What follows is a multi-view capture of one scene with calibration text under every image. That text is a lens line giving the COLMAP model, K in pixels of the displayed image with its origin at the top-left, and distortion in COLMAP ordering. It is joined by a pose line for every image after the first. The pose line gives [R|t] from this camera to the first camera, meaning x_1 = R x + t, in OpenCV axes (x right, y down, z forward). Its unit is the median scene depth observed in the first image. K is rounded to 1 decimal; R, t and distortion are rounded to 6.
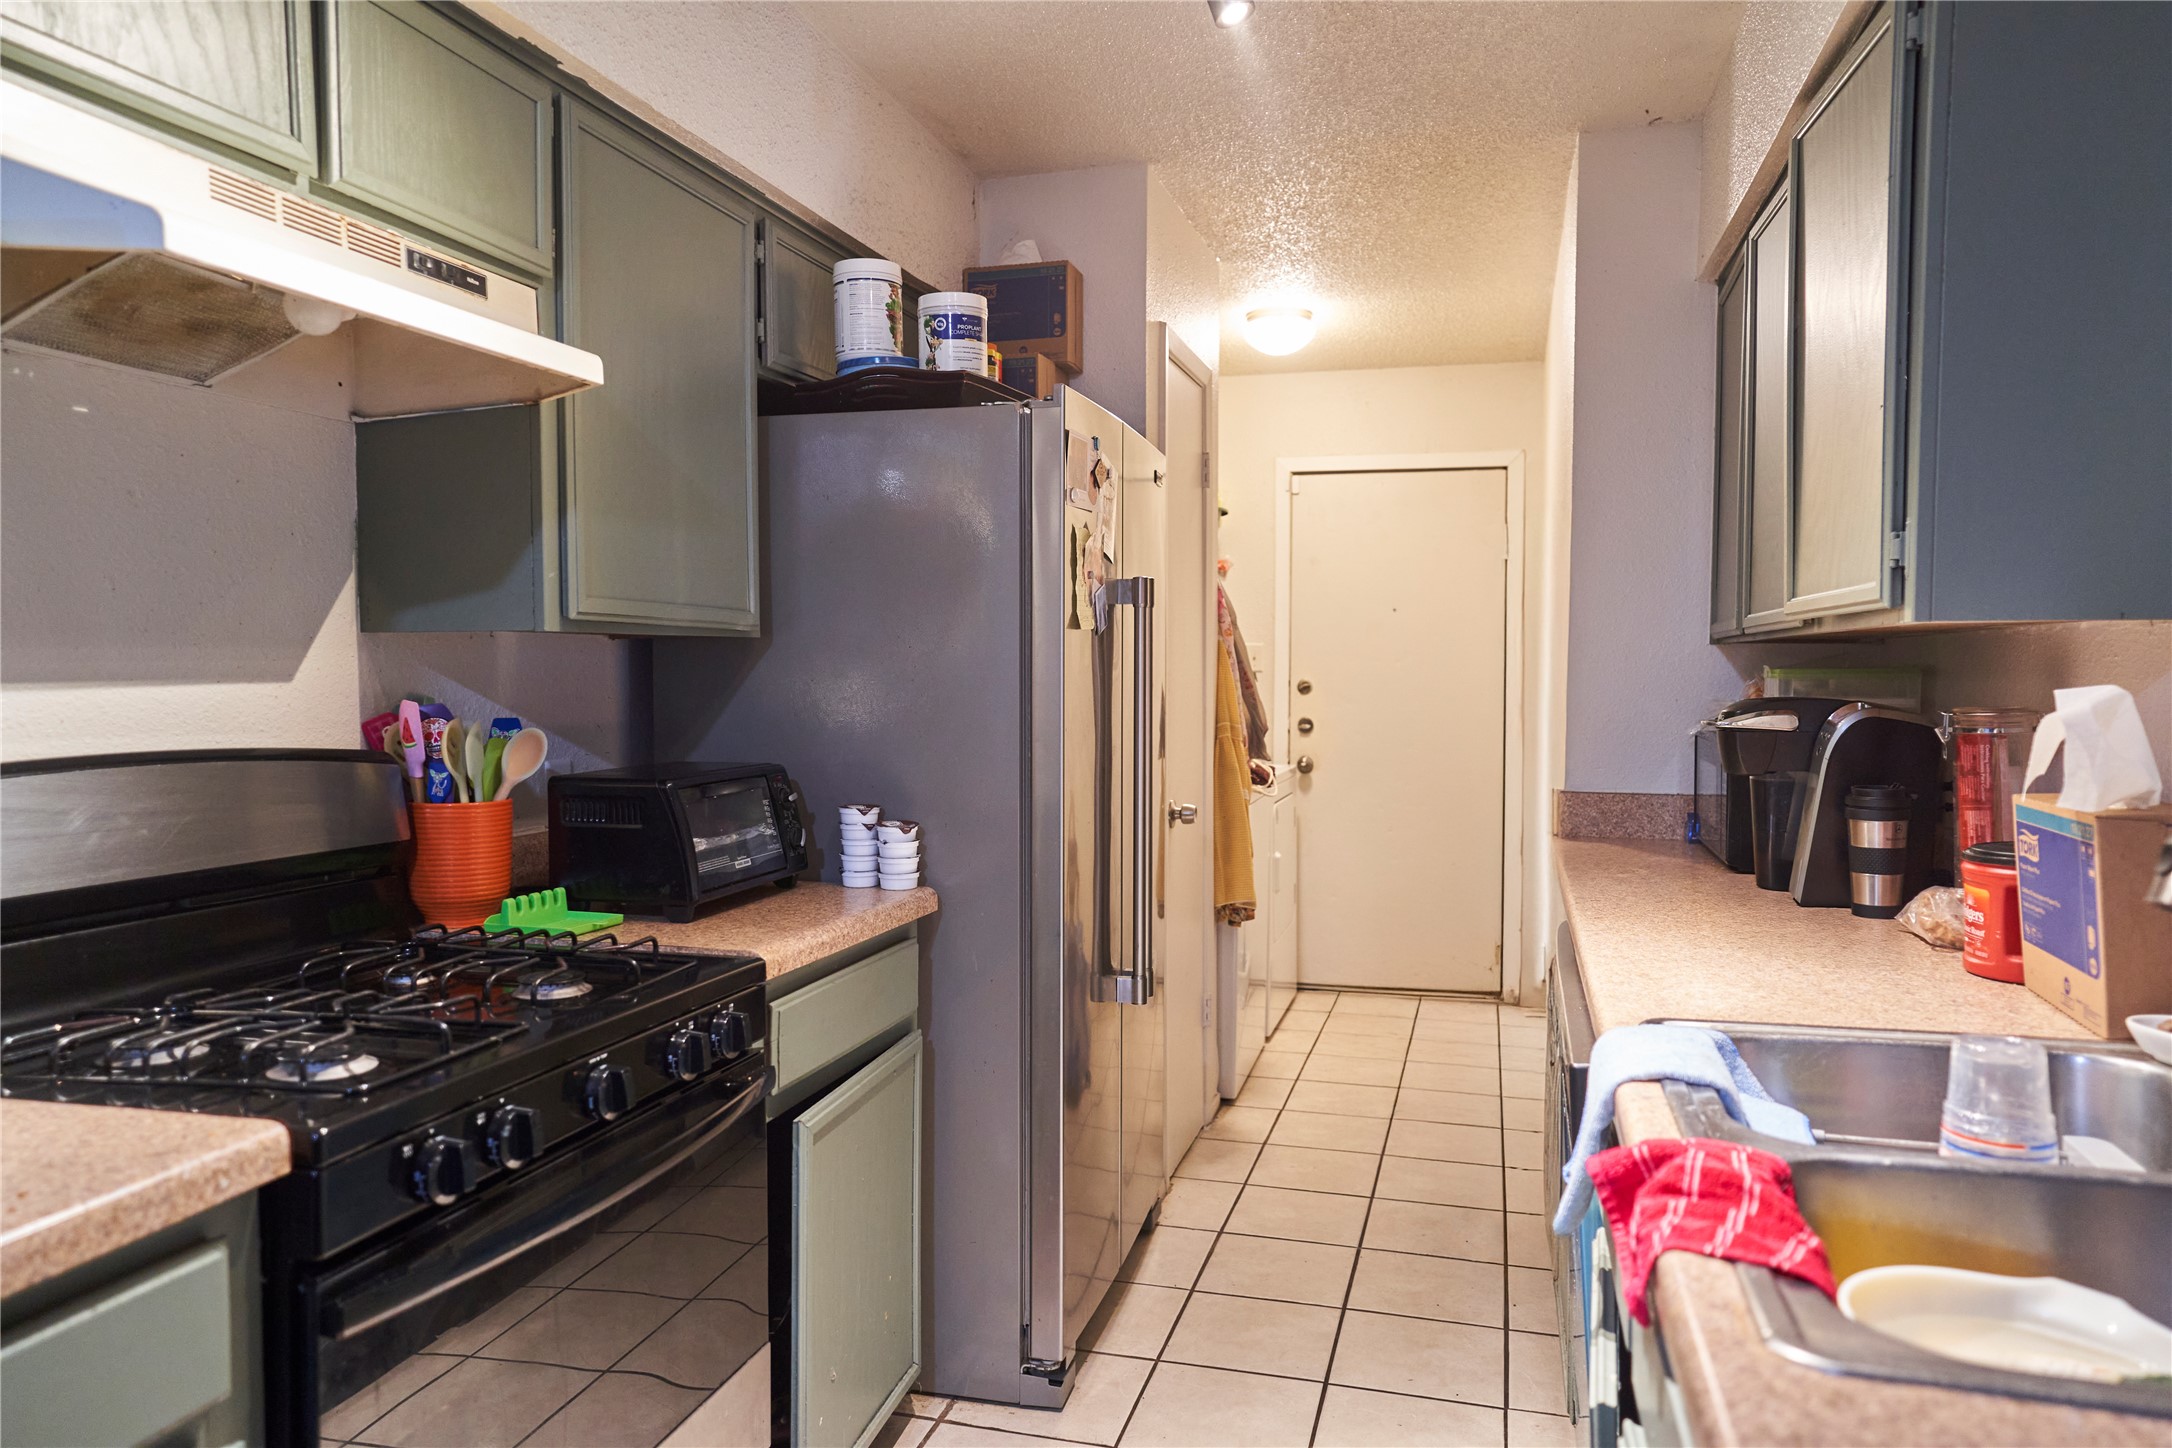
lens RADIAL K [[1470.2, 0, 1102.2], [0, 1470.2, 732.0], [0, 0, 1]] dist [-0.008888, 0.050854]
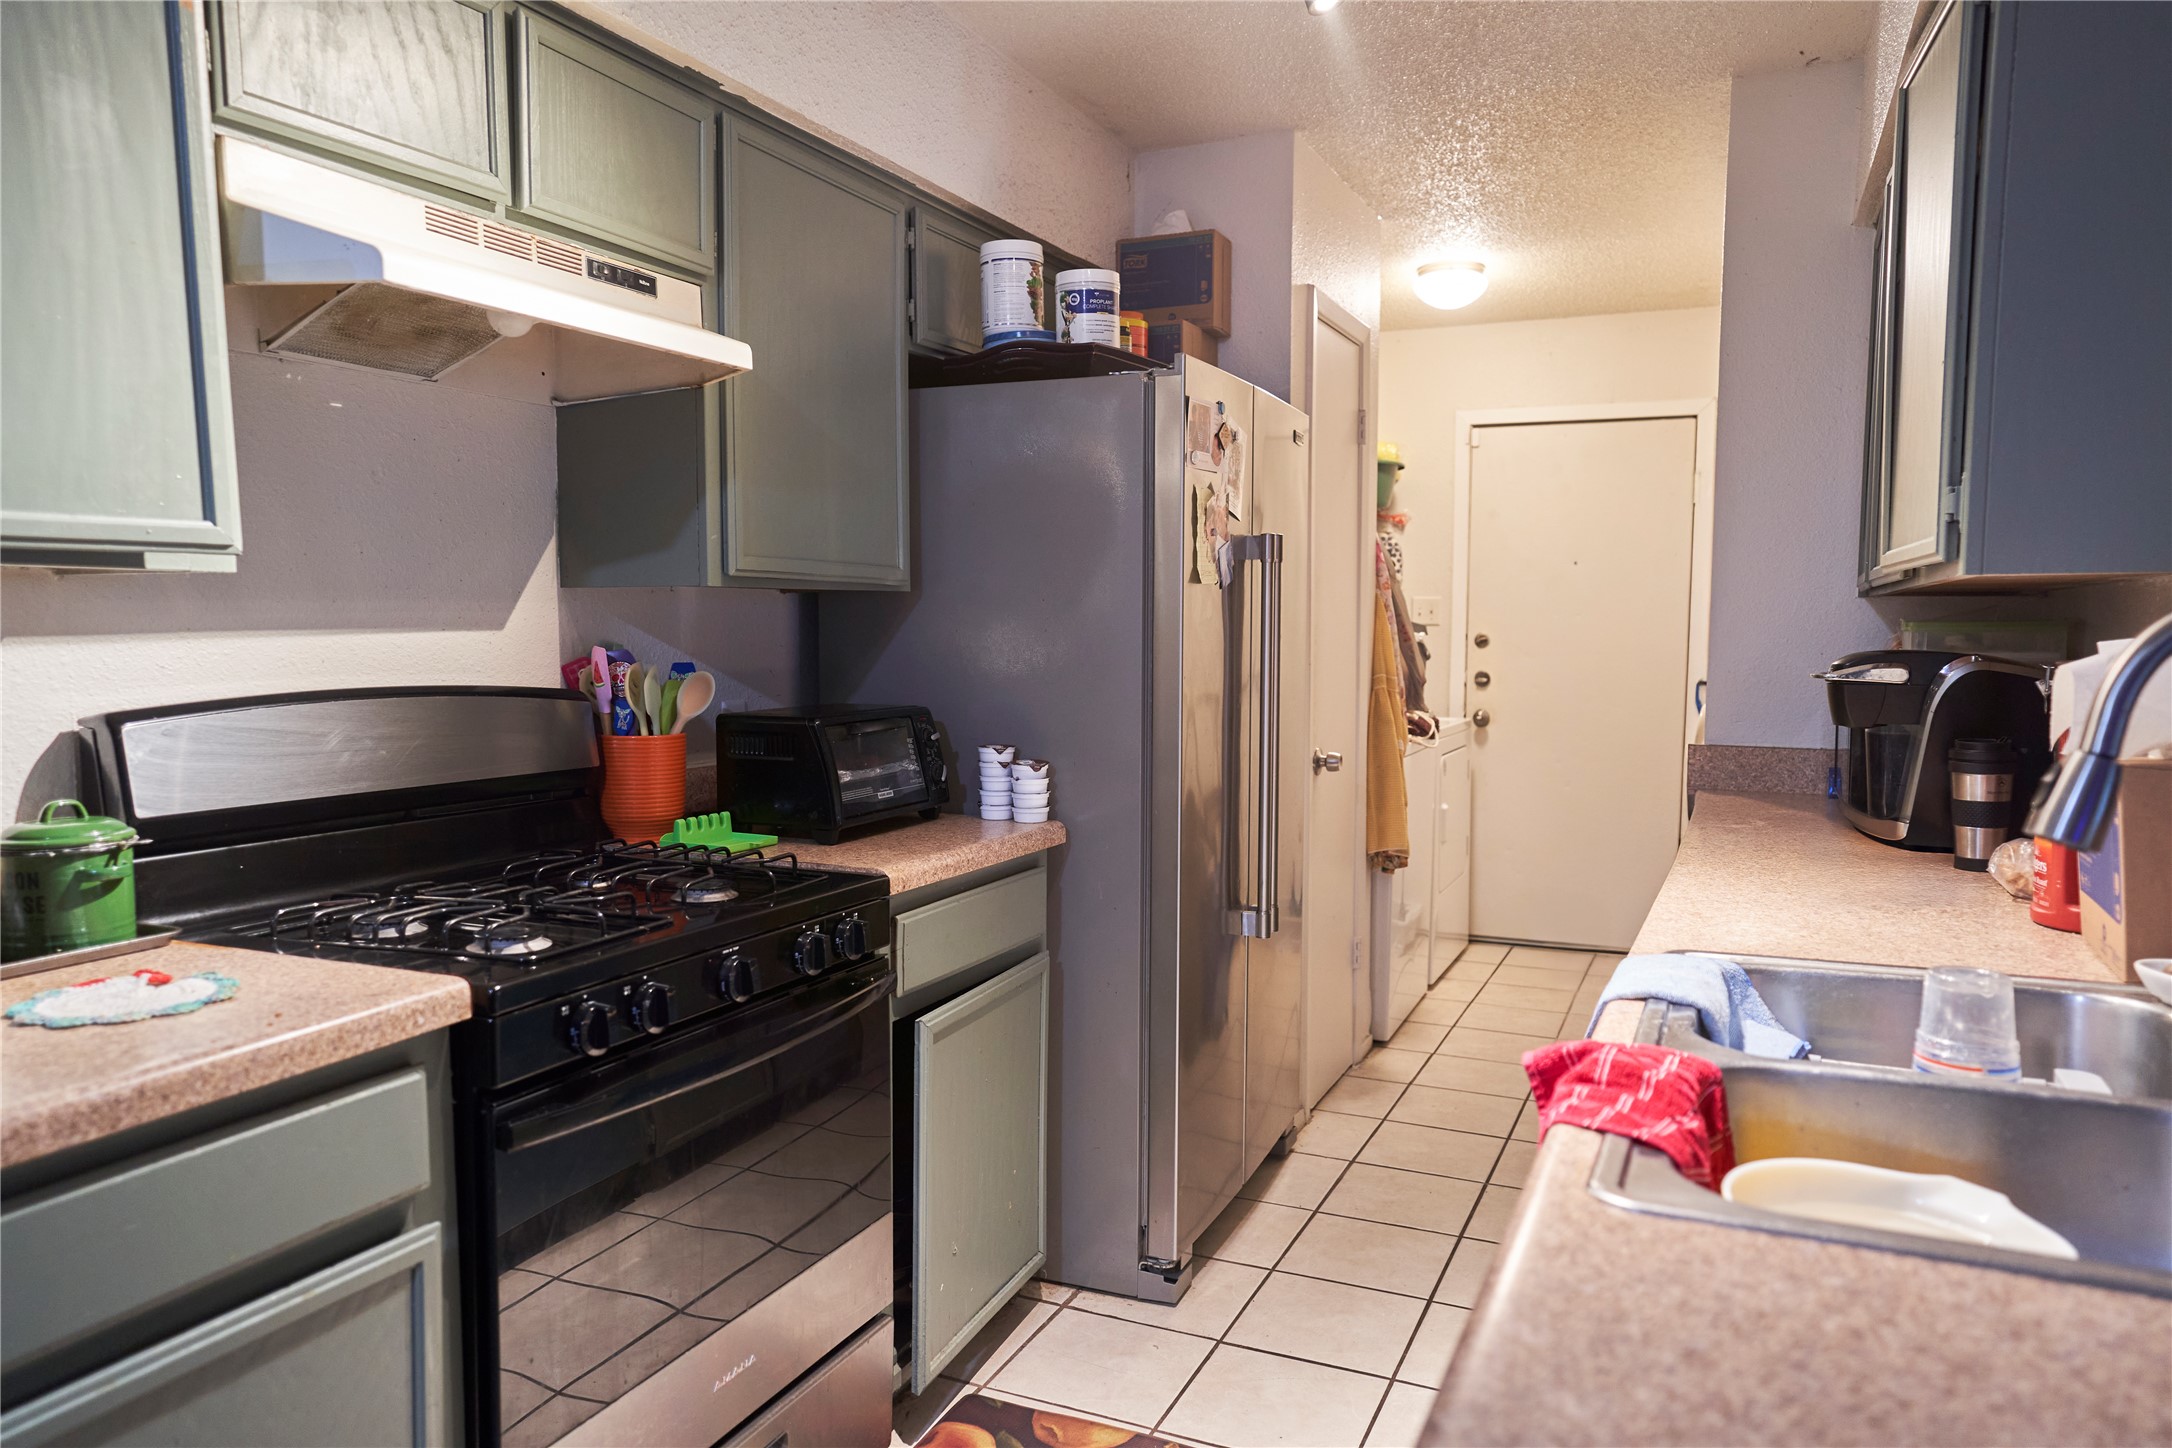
lens RADIAL K [[1470.2, 0, 1095.7], [0, 1470.2, 725.7], [0, 0, 1]] dist [-0.008888, 0.050854]
pose [[0.988319, 0.013037, -0.151842, 0.079600], [-0.008879, 0.999567, 0.028036, 0.004386], [0.152142, -0.026360, 0.988007, -0.074262]]
